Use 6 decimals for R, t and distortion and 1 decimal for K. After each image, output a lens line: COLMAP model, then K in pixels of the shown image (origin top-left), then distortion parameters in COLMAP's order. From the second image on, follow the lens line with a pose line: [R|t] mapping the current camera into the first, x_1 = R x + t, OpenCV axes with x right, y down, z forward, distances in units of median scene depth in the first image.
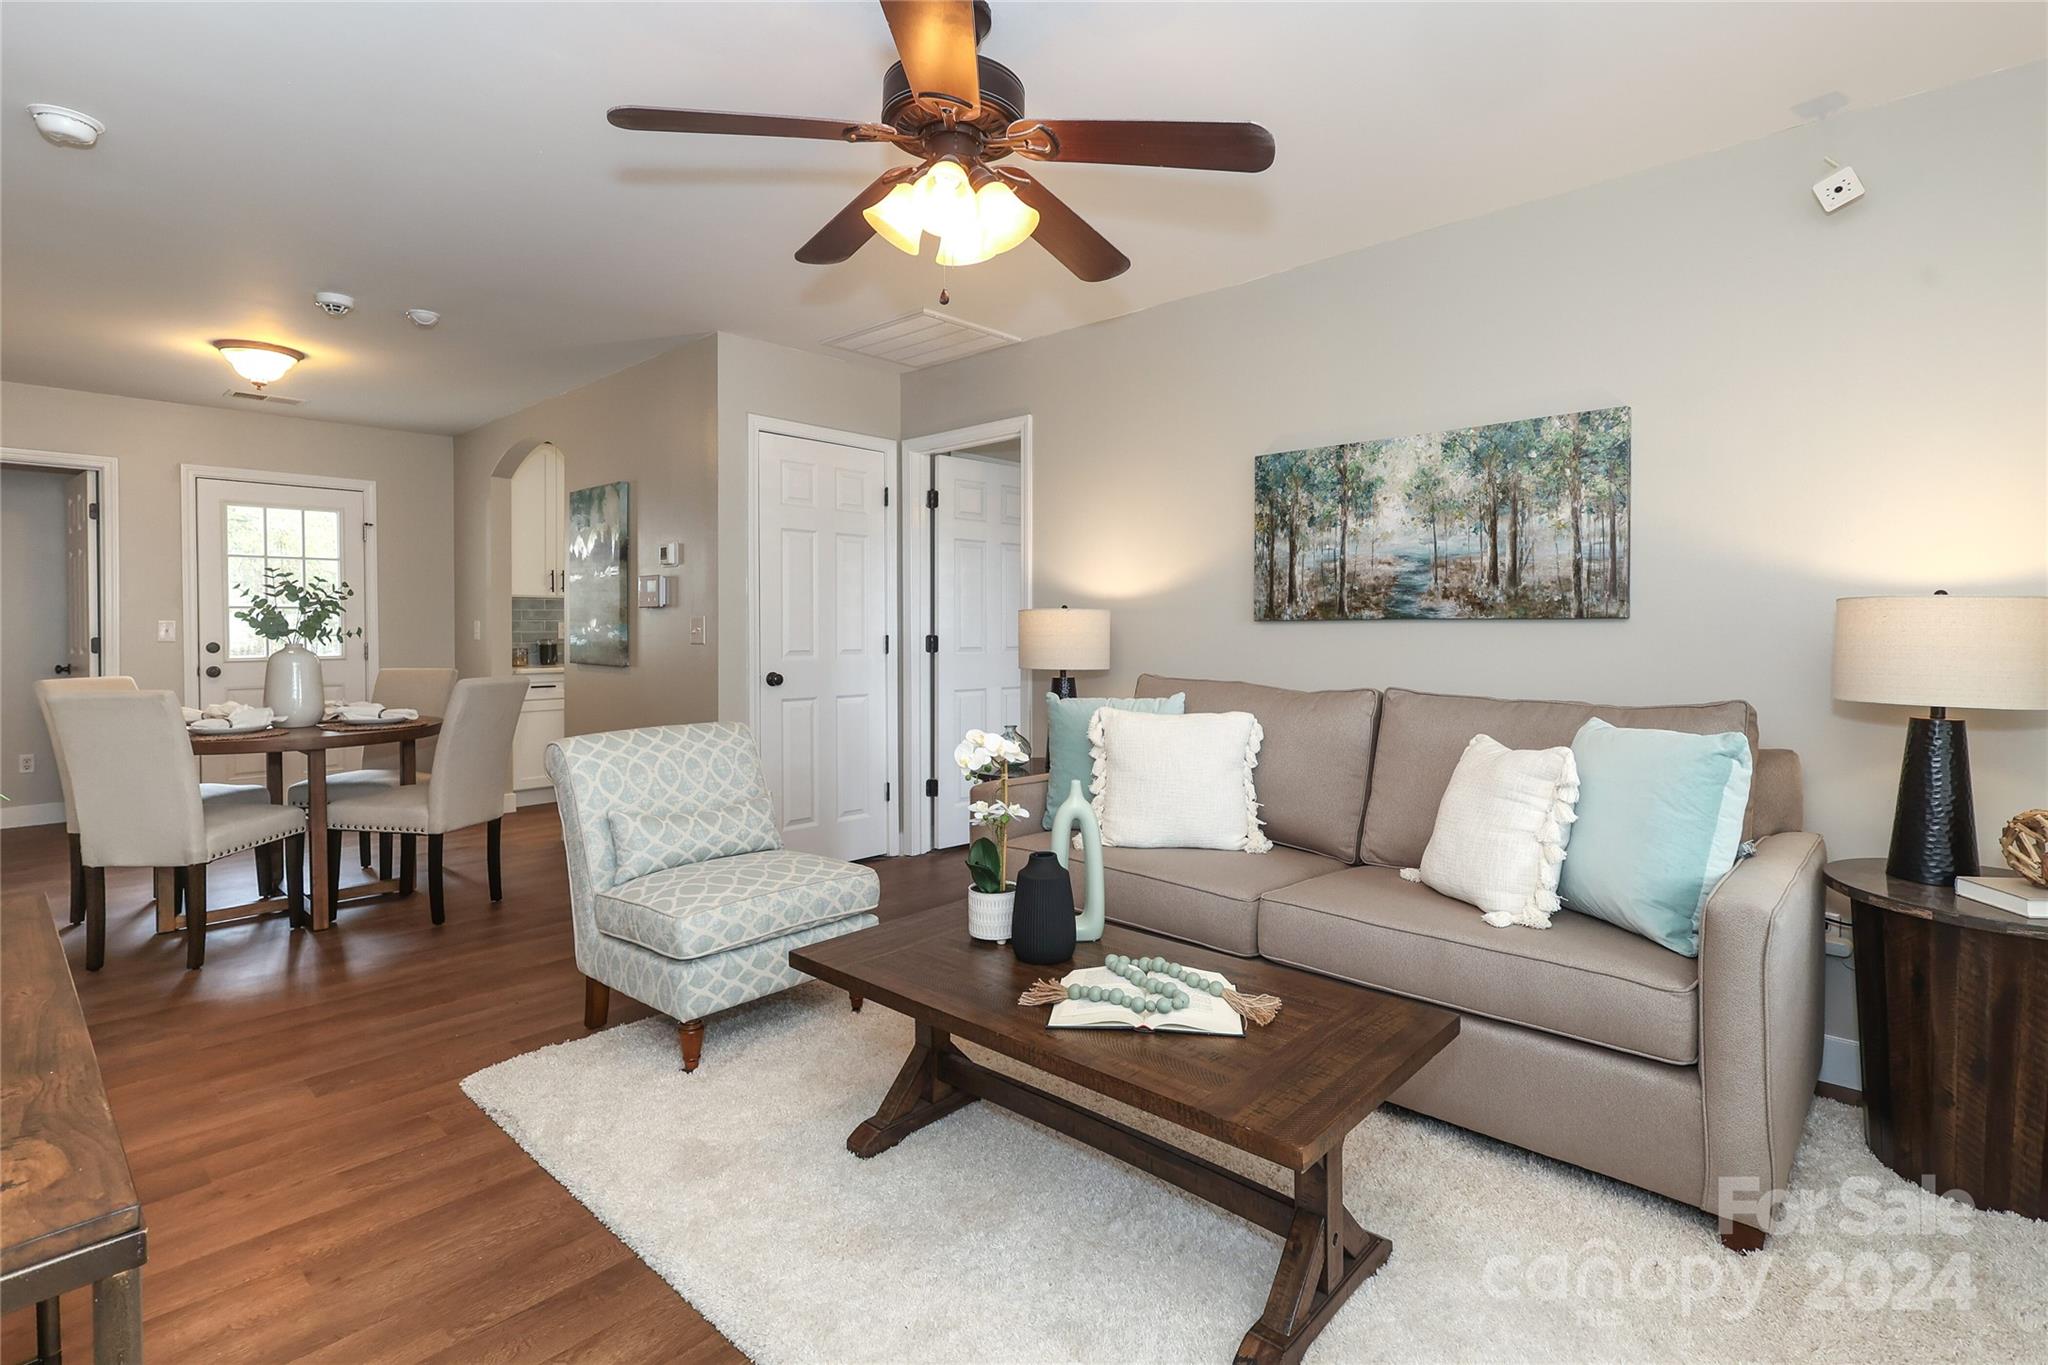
lens RADIAL K [[951.2, 0, 1028.8], [0, 951.2, 641.1], [0, 0, 1]] dist [0.000730, 0.000268]
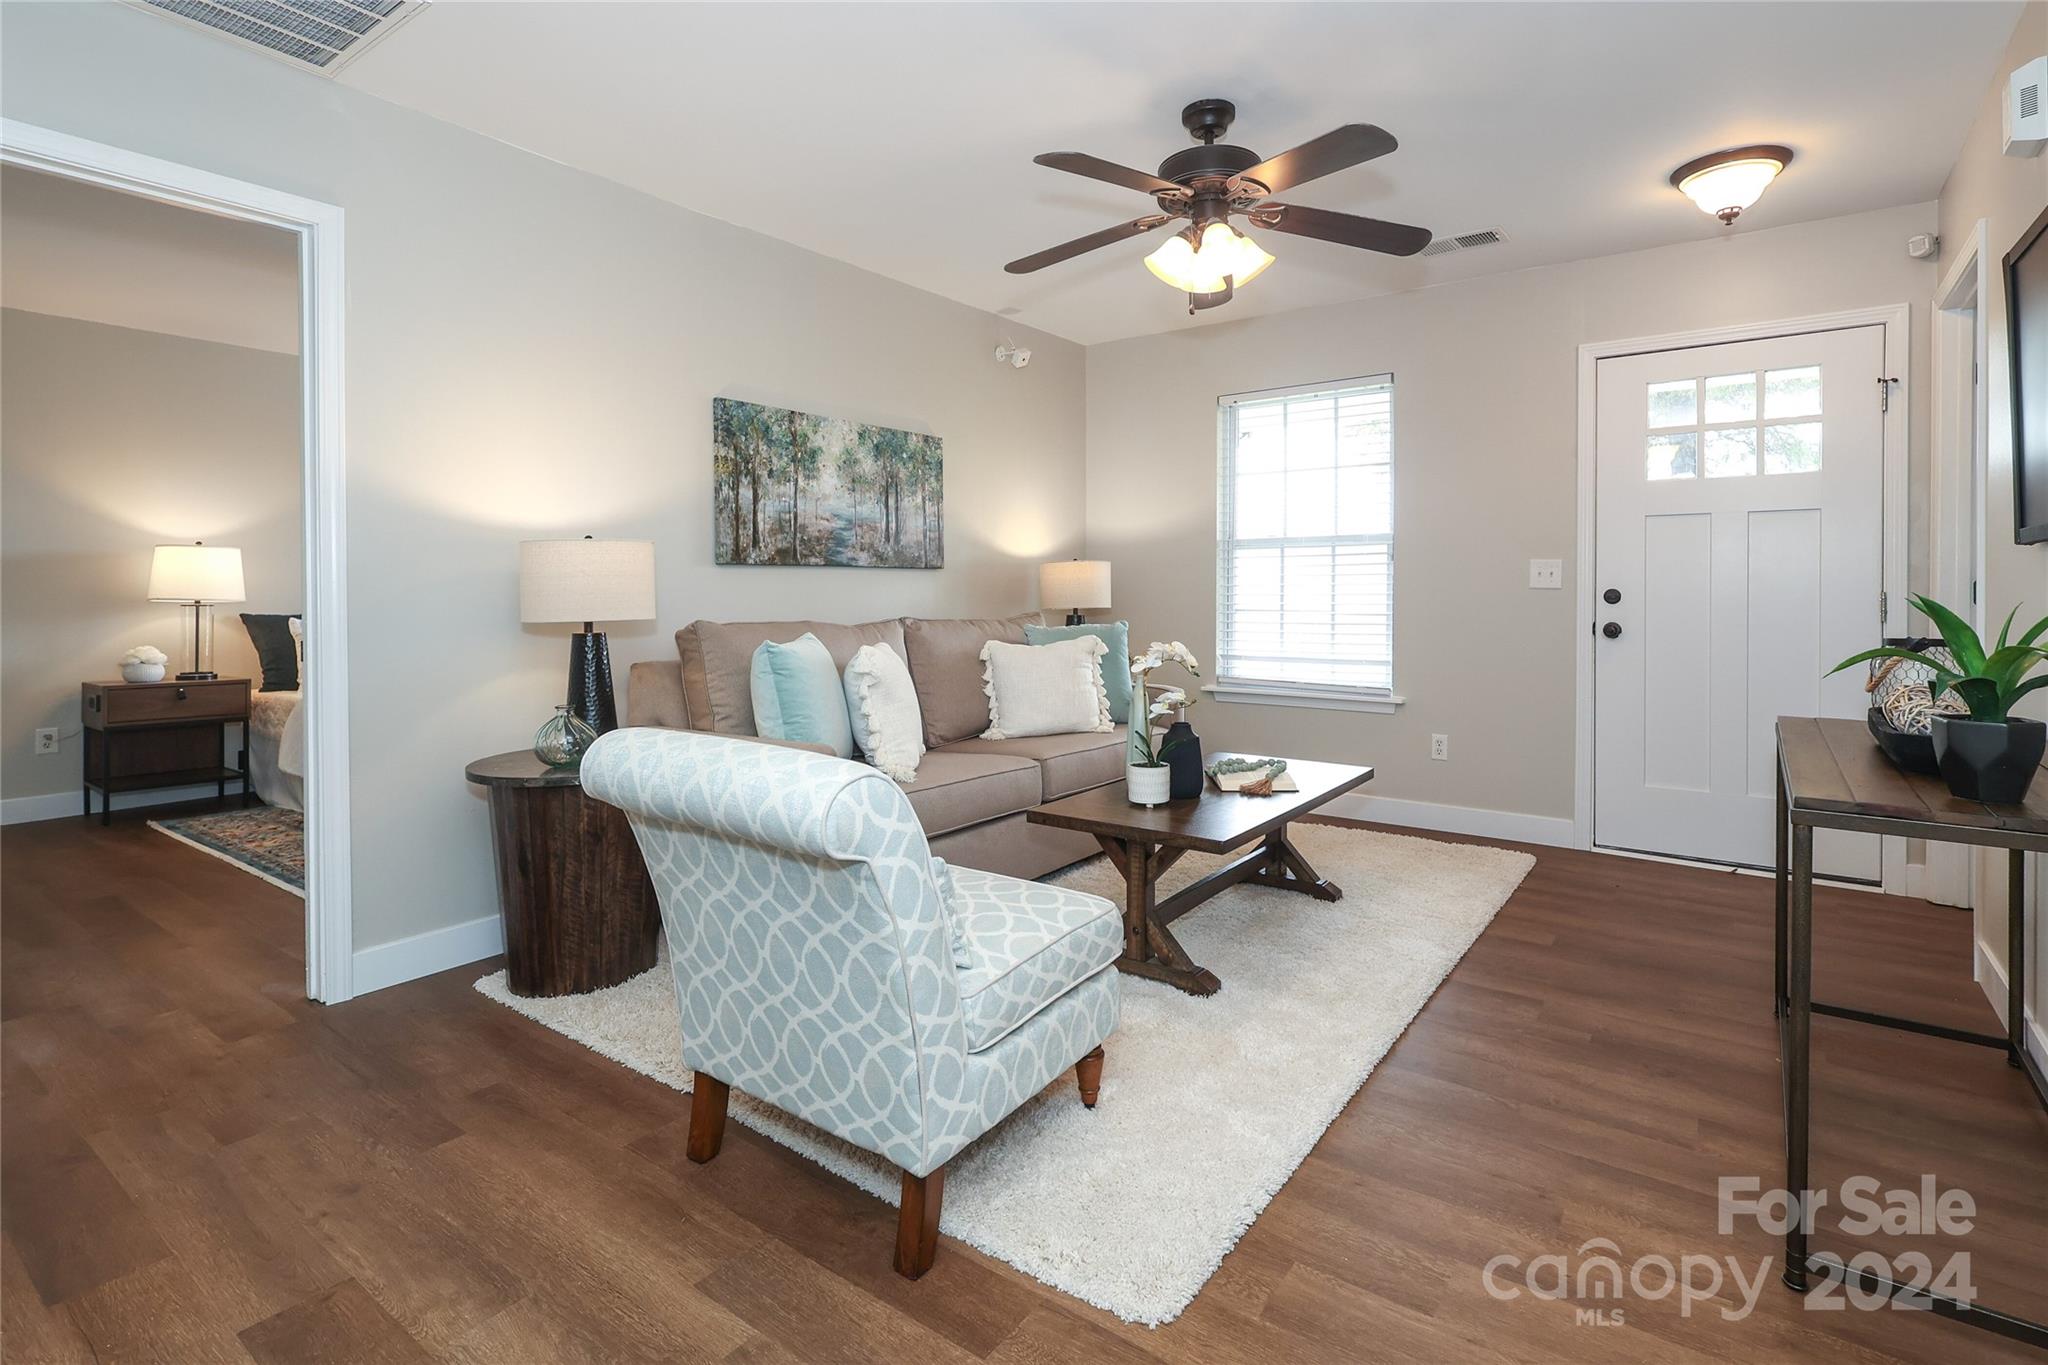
lens RADIAL K [[999.8, 0, 1028.7], [0, 999.8, 599.6], [0, 0, 1]] dist [-0.001445, -0.000151]
pose [[-0.099308, -0.004739, 0.995045, -0.900449], [0.019448, 0.999788, 0.006703, 0.016329], [-0.994867, 0.020017, -0.099195, 0.857009]]
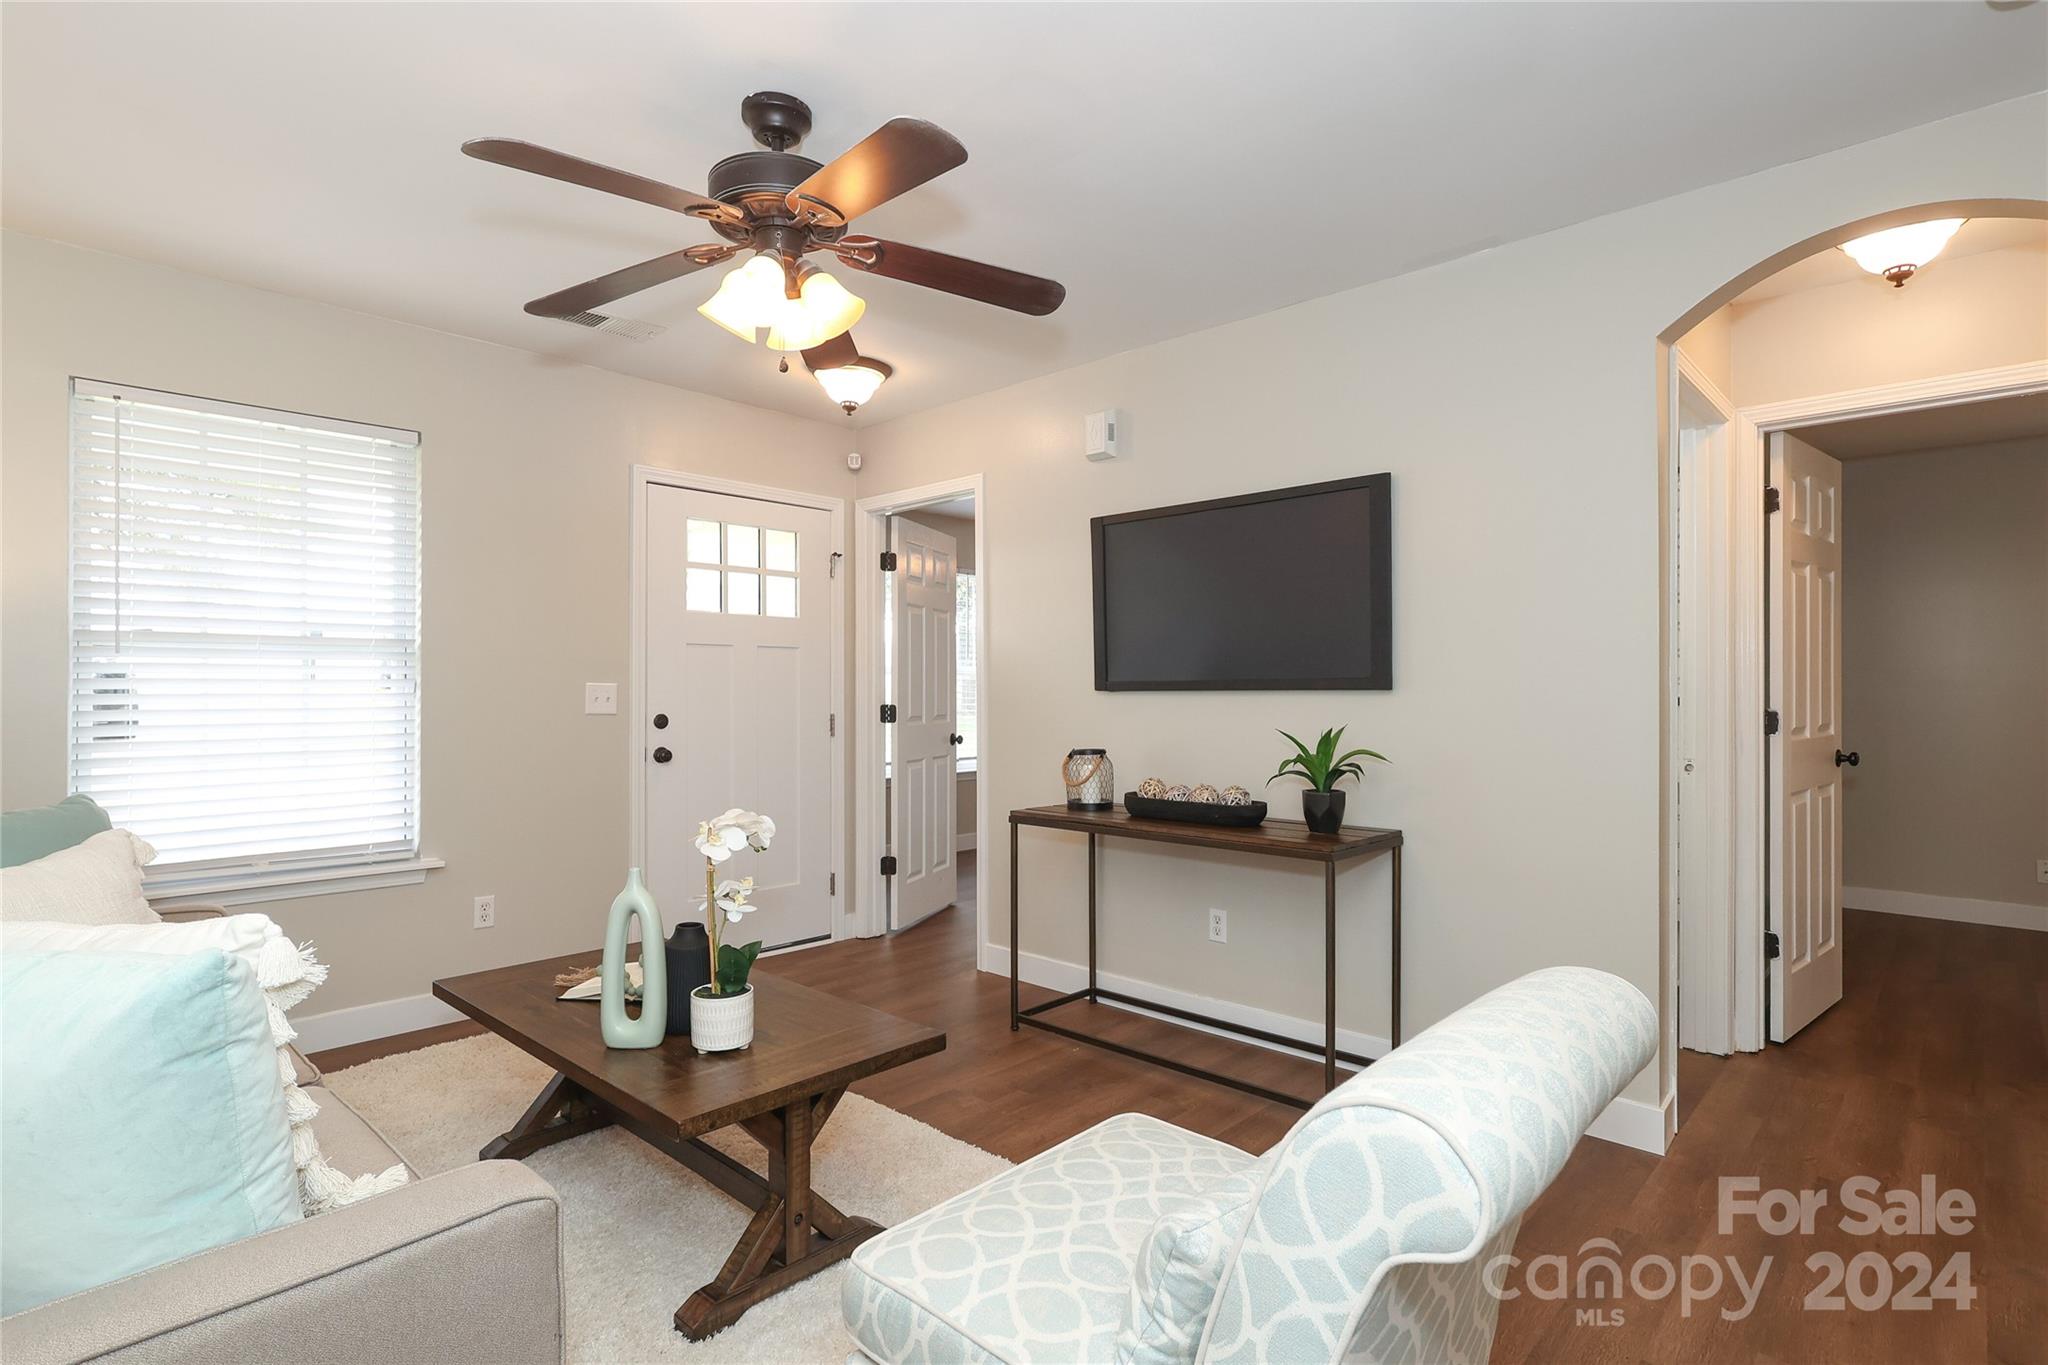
lens RADIAL K [[1031.8, 0, 1053.6], [0, 1031.8, 684.6], [0, 0, 1]] dist [-0.008240, -0.000369]
pose [[-0.999976, 0.003068, -0.006216, -0.224614], [0.002990, 0.999917, 0.012553, -0.025616], [0.006254, 0.012534, -0.999902, 1.302477]]
